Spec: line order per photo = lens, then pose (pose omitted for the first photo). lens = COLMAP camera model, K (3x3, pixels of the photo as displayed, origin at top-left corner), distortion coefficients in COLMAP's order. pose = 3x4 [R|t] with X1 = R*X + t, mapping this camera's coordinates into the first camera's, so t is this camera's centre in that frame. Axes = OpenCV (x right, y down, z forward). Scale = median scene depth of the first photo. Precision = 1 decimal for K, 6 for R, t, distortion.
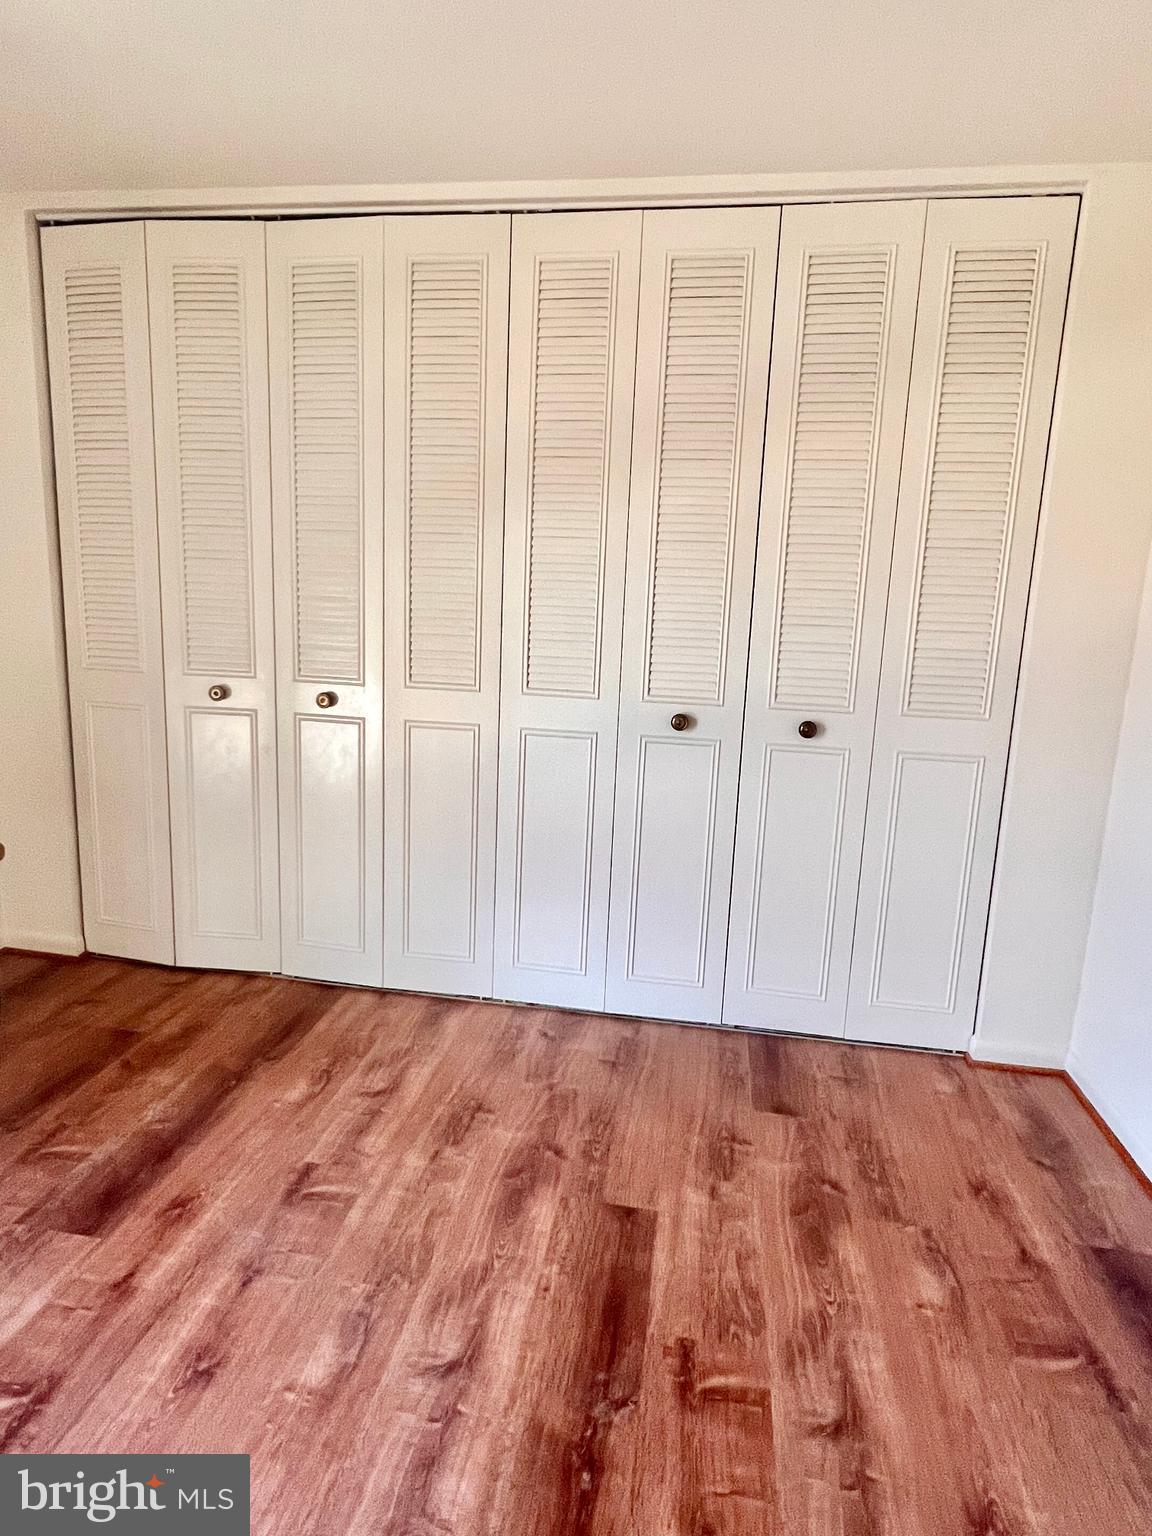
lens RADIAL K [[860.4, 0, 573.3], [0, 860.4, 762.7], [0, 0, 1]] dist [-0.001208, -0.000119]
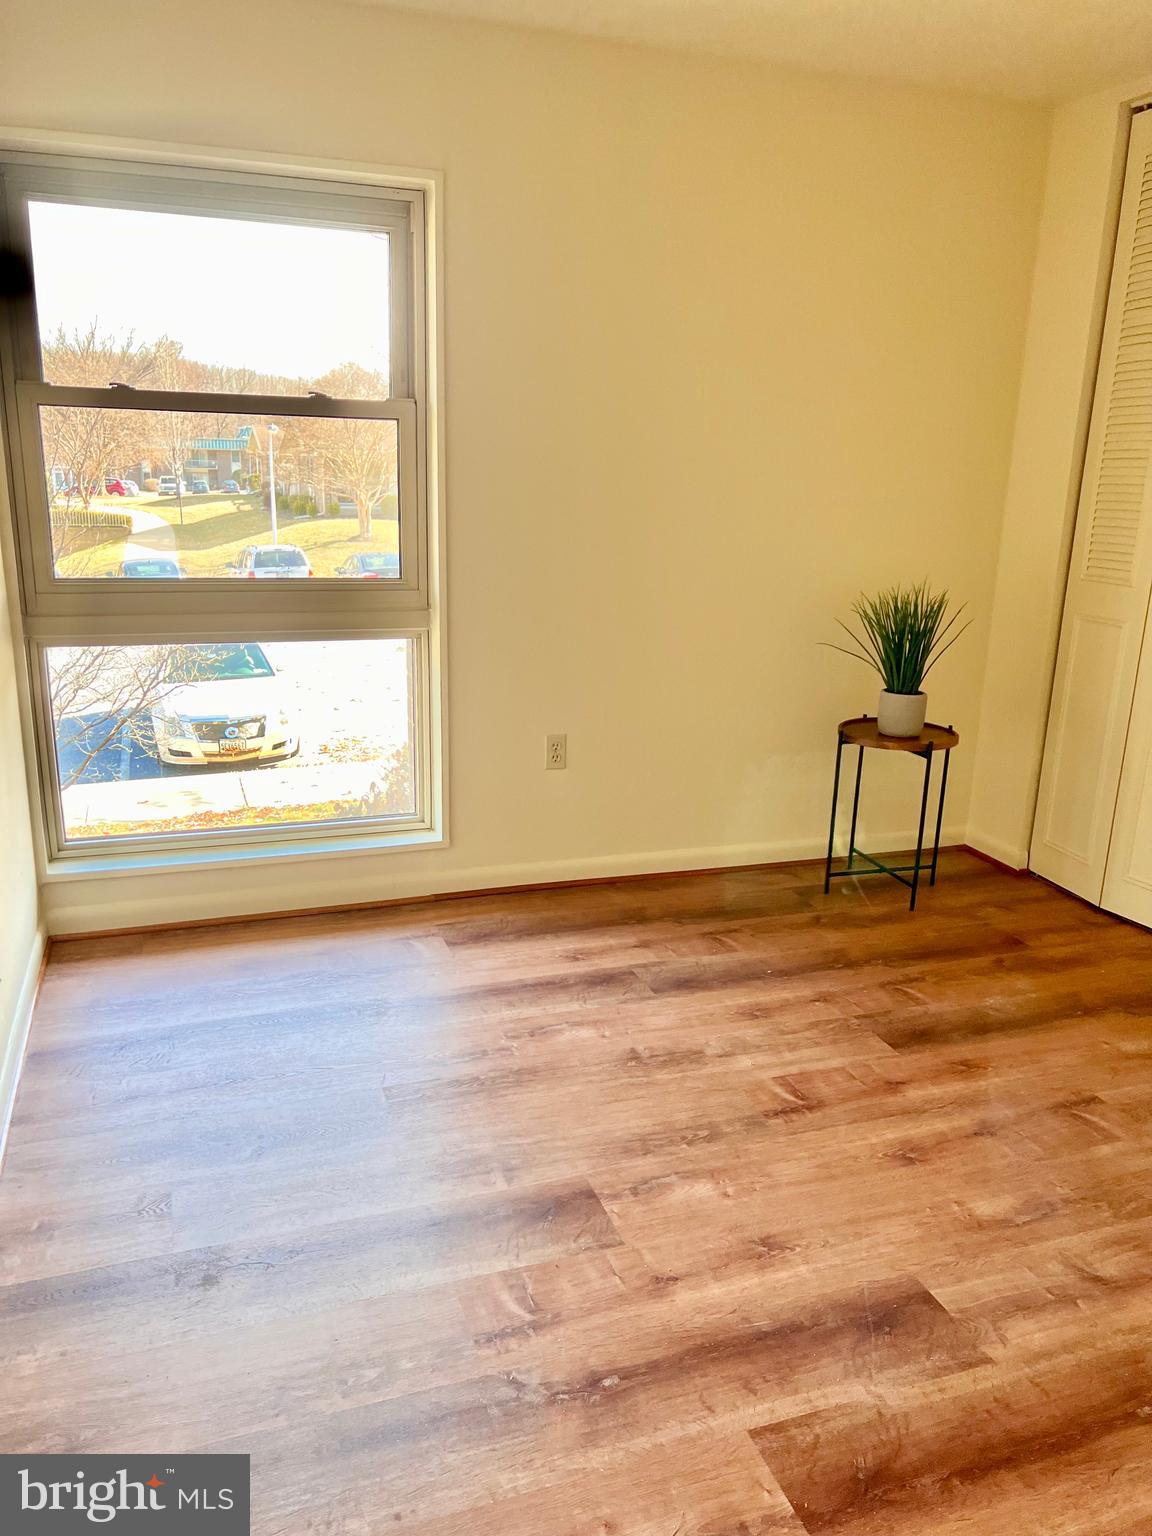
lens RADIAL K [[1150.4, 0, 573.6], [0, 1150.4, 765.3], [0, 0, 1]] dist [0.052791, -0.058202]
pose [[0.483246, 0.192822, -0.853987, 0.445417], [-0.167993, 0.977741, 0.125703, 0.040681], [0.859216, 0.082718, 0.504882, -0.183409]]
